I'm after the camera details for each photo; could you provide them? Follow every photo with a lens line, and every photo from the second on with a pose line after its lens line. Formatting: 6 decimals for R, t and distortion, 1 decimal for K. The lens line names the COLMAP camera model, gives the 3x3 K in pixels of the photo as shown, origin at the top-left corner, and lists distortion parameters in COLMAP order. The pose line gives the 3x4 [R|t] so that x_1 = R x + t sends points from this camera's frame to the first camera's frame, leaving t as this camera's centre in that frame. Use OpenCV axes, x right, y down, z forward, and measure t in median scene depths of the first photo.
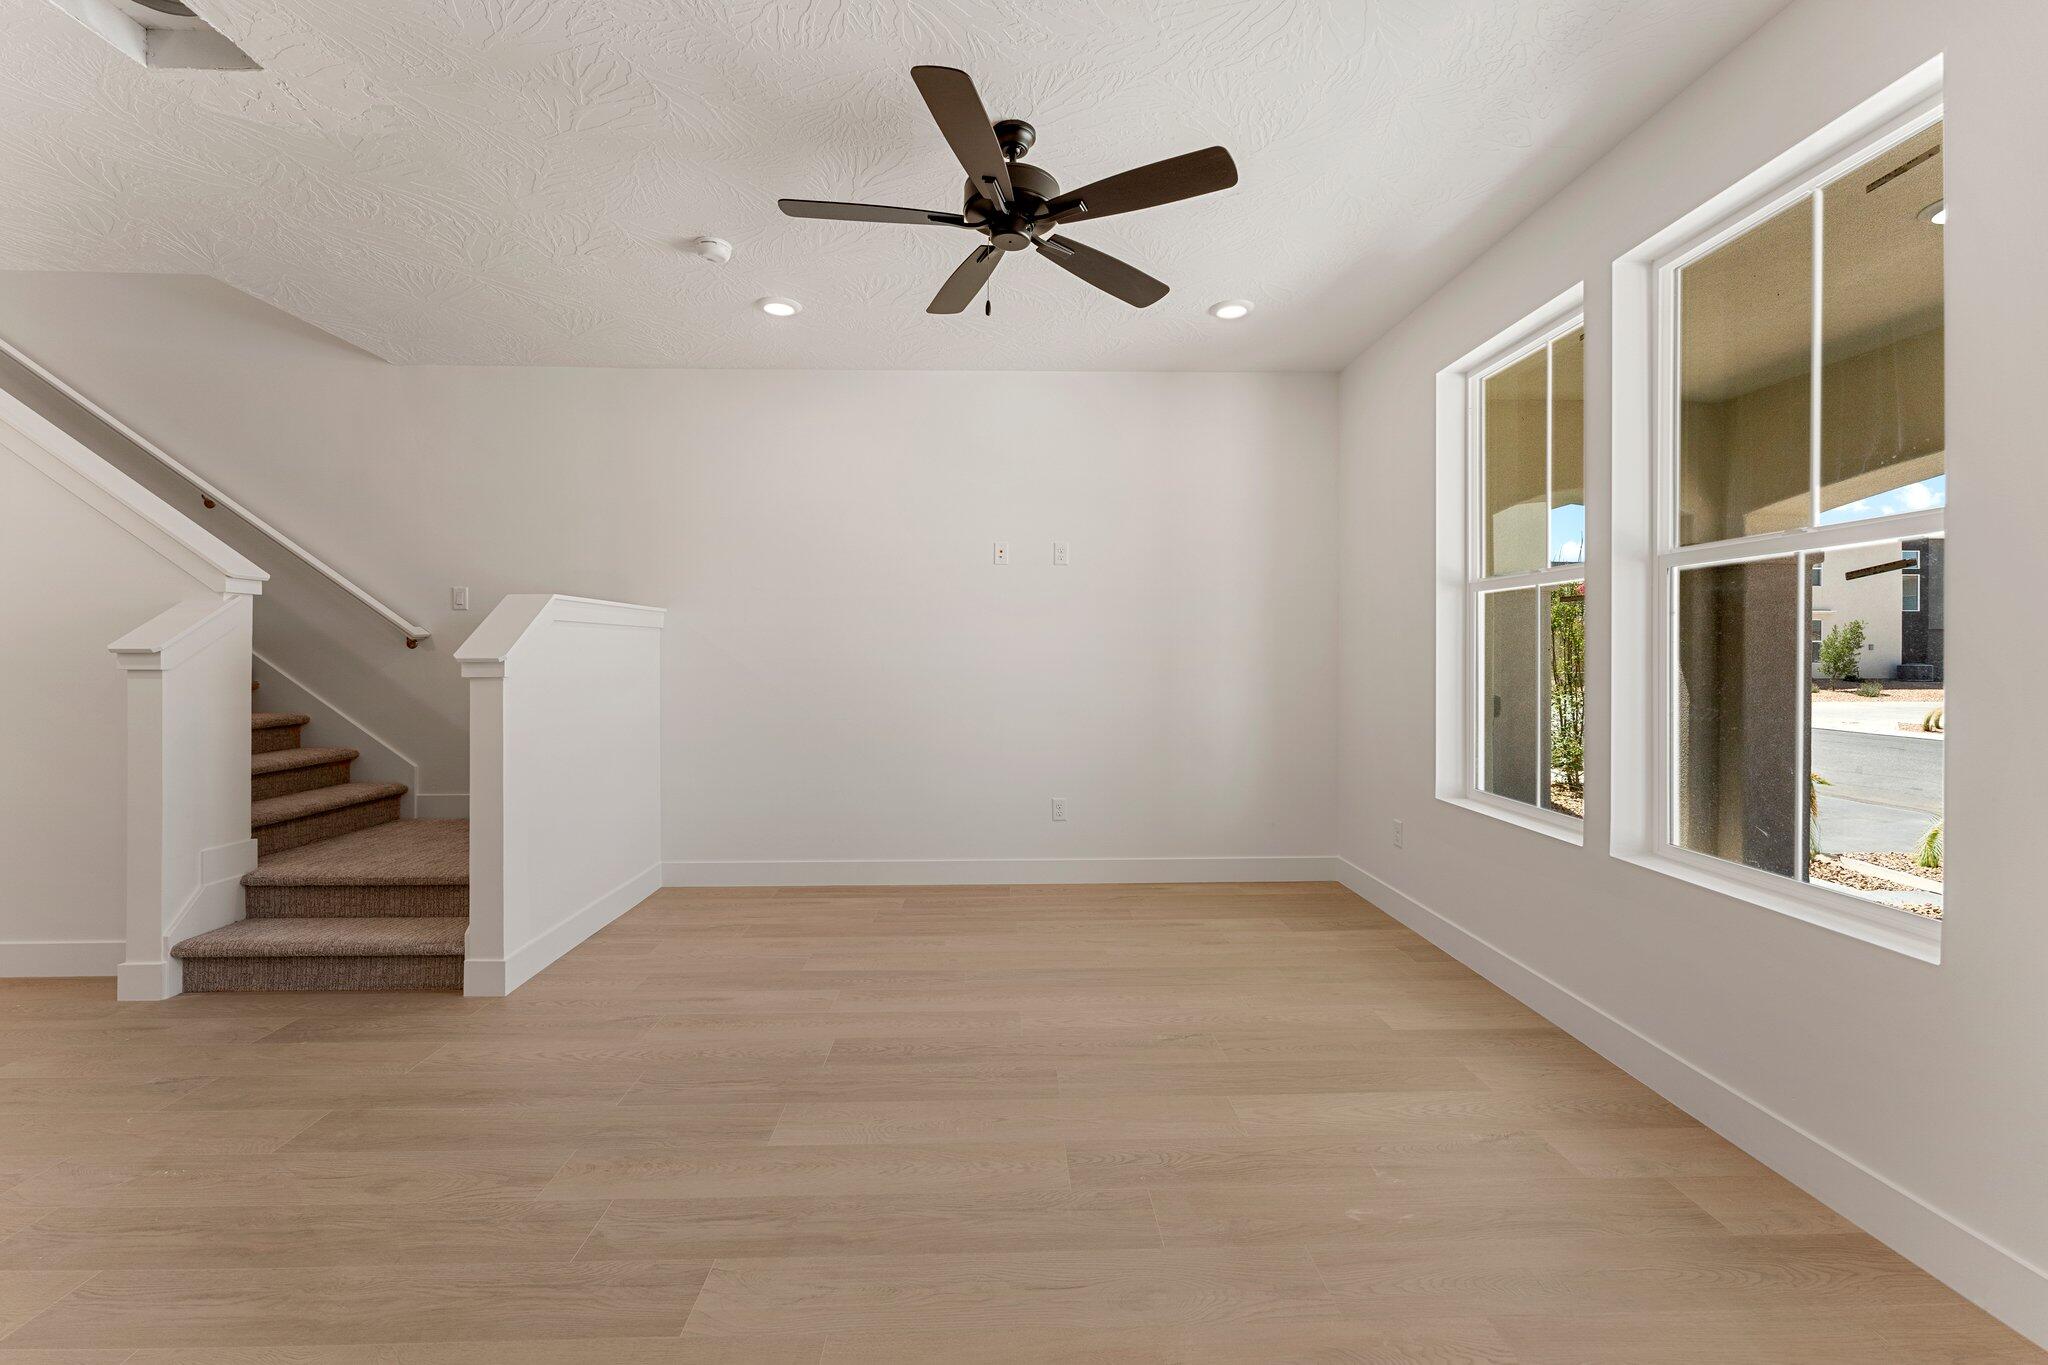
lens RADIAL K [[825.4, 0, 1023.7], [0, 825.4, 660.2], [0, 0, 1]] dist [0.000596, 0.000063]
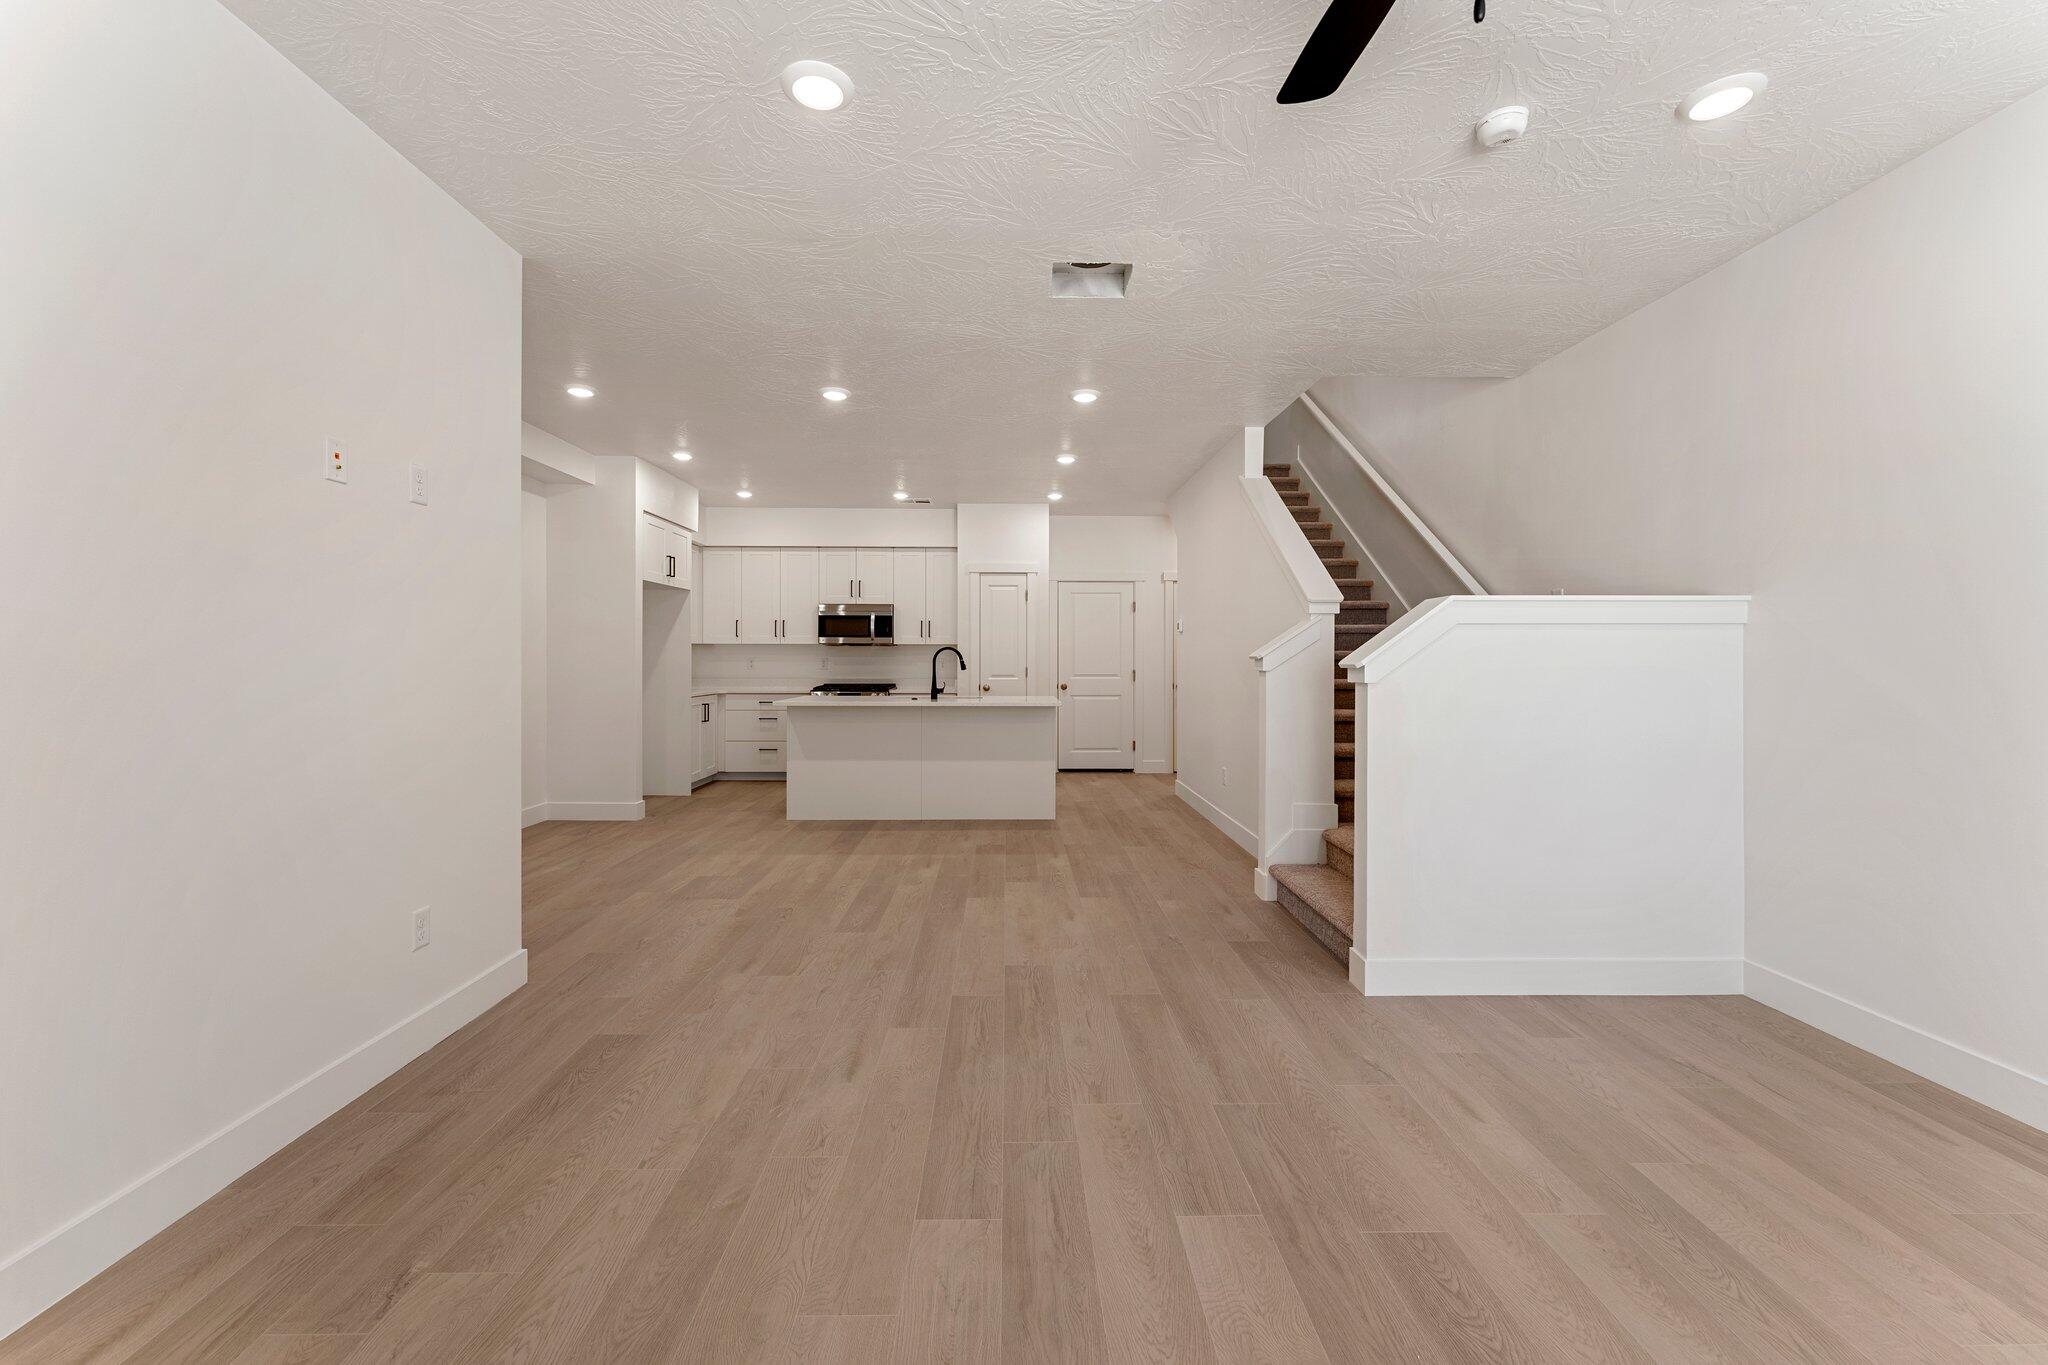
lens RADIAL K [[836.0, 0, 1023.4], [0, 836.0, 659.3], [0, 0, 1]] dist [-0.002660, -0.000120]
pose [[-0.015913, 0.001372, -0.999872, 0.458826], [-0.010550, 0.999943, 0.001540, -0.006494], [0.999818, 0.010574, -0.015898, 0.662493]]
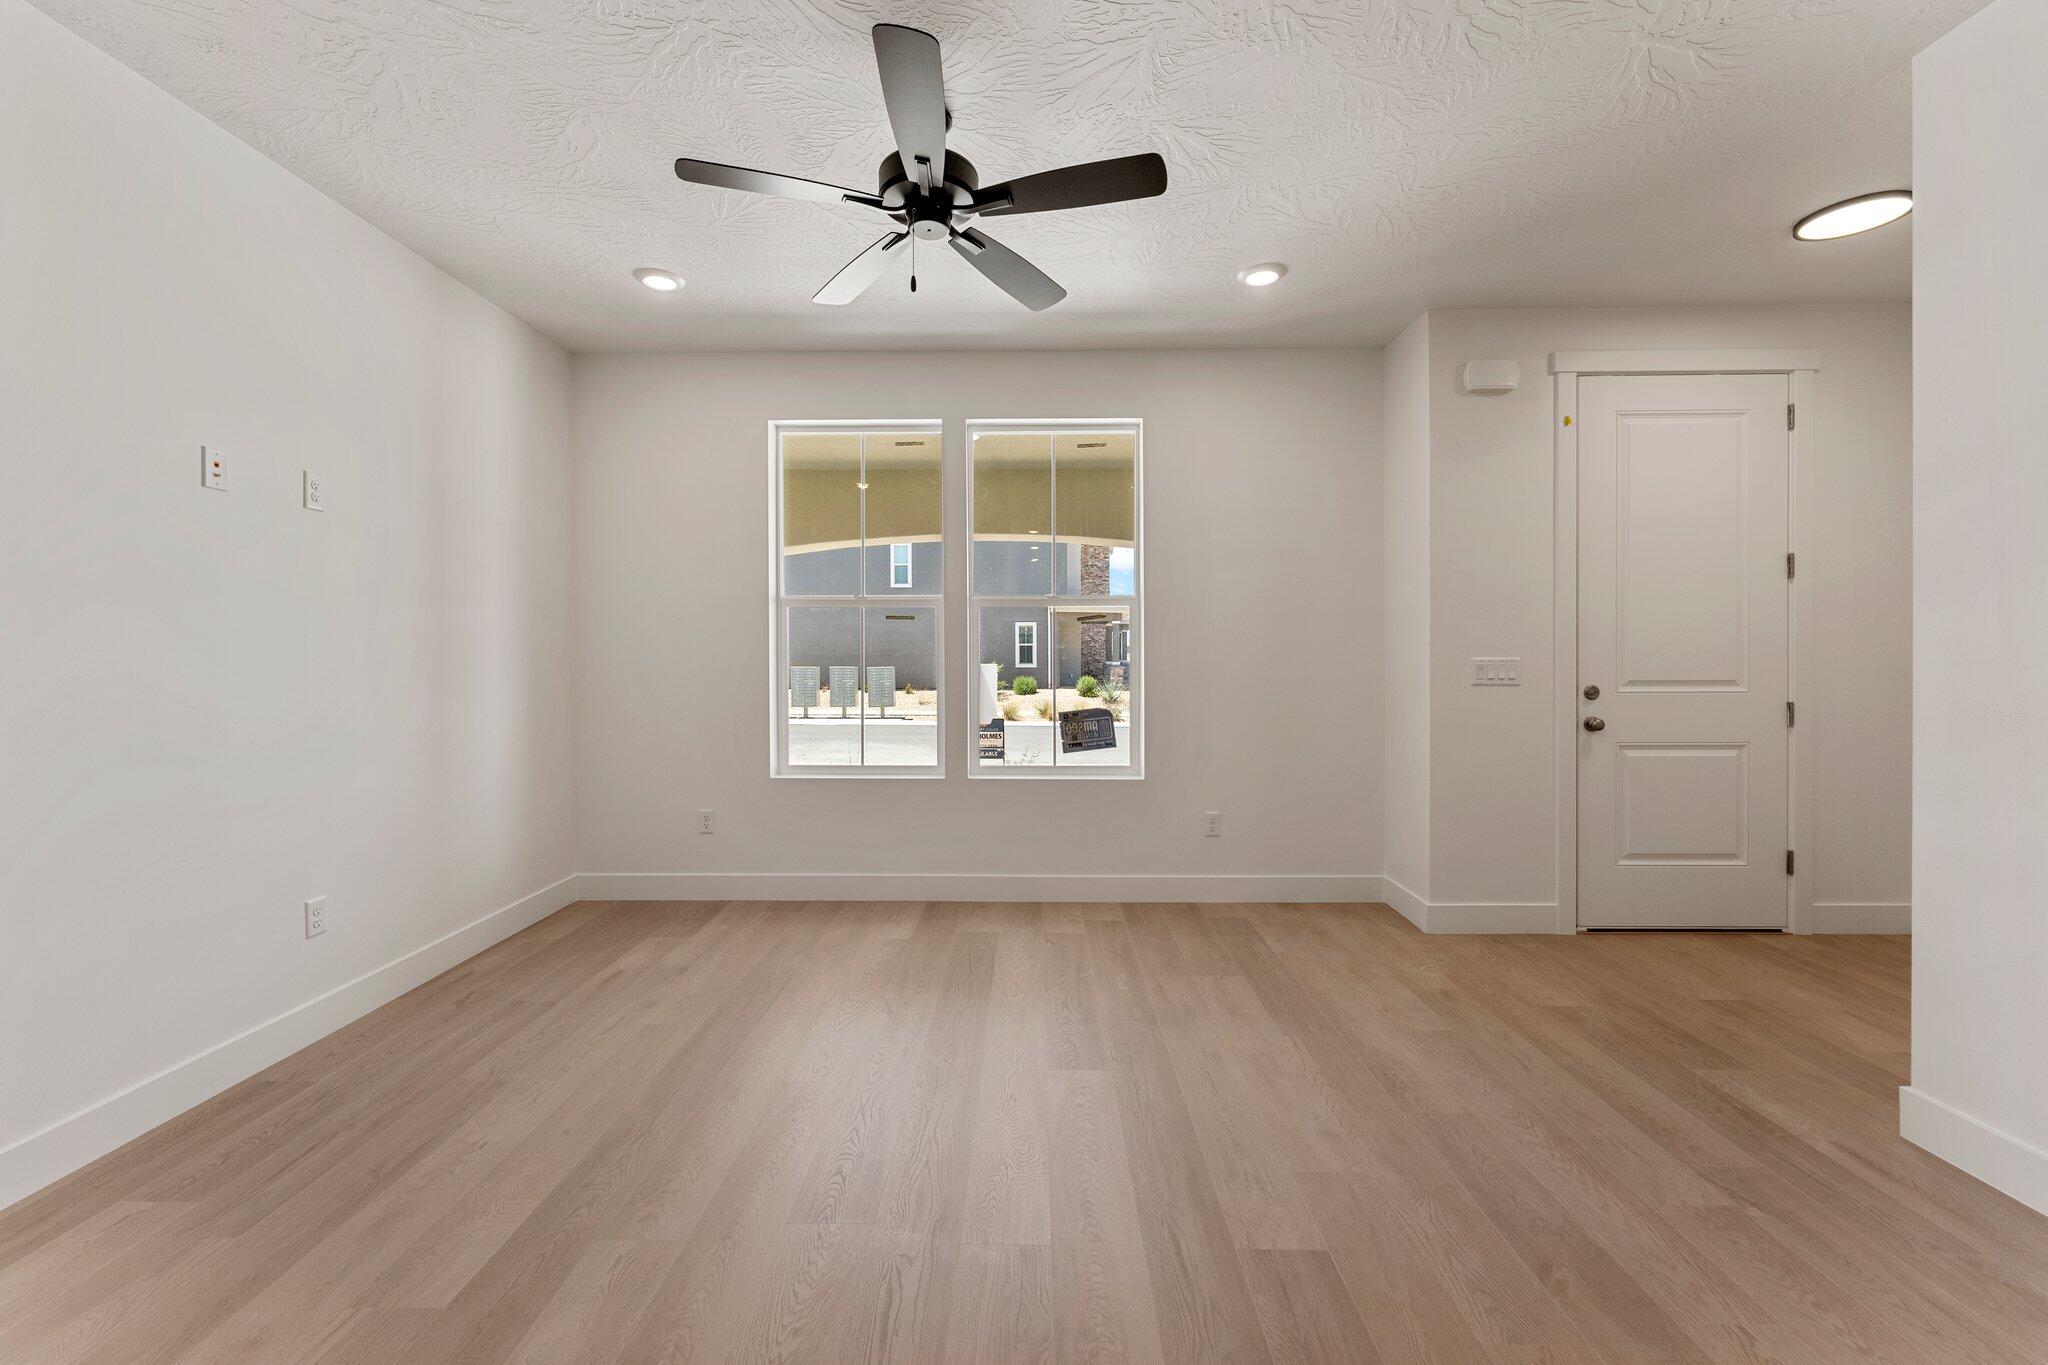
lens RADIAL K [[825.4, 0, 1023.7], [0, 825.4, 660.2], [0, 0, 1]] dist [0.000596, 0.000063]
pose [[0.051553, -0.005702, 0.998654, -0.895851], [0.007560, 0.999957, 0.005319, -0.007071], [-0.998642, 0.007276, 0.051594, 0.768986]]
